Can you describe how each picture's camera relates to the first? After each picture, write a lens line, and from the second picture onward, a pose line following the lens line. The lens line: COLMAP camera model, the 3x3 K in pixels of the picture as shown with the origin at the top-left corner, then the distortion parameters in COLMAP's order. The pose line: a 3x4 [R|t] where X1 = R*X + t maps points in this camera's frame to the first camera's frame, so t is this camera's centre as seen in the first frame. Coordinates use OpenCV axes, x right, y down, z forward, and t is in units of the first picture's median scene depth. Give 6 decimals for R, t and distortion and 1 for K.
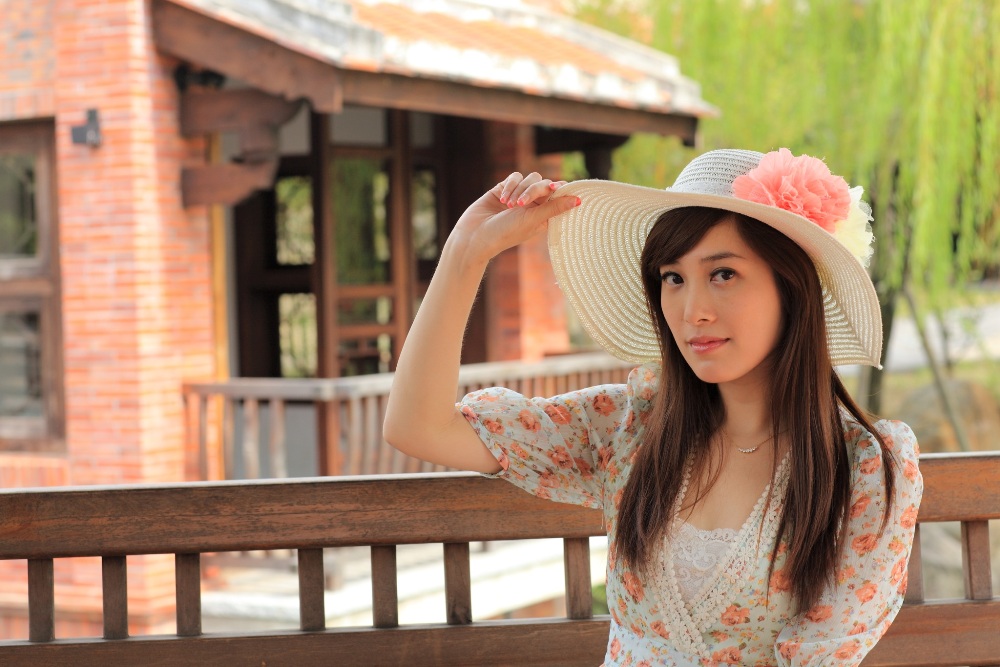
lens RADIAL K [[2557.4, 0, 500.3], [0, 2557.4, 329.8], [0, 0, 1]] dist [-0.203738, 0.000000]
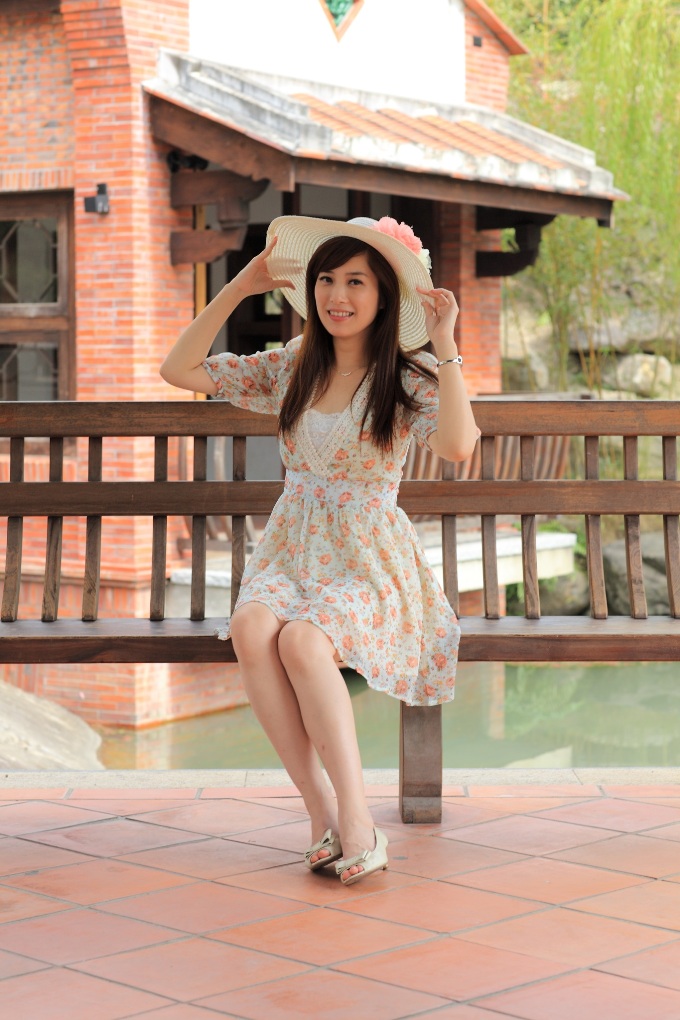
lens RADIAL K [[2608.5, 0, 340.4], [0, 2608.5, 512.2], [0, 0, 1]] dist [-0.203738, 0.000000]
pose [[0.996138, 0.032518, -0.081561, 0.069283], [-0.029087, 0.998656, 0.042908, 0.017649], [0.082847, -0.040370, 0.995744, -0.289076]]
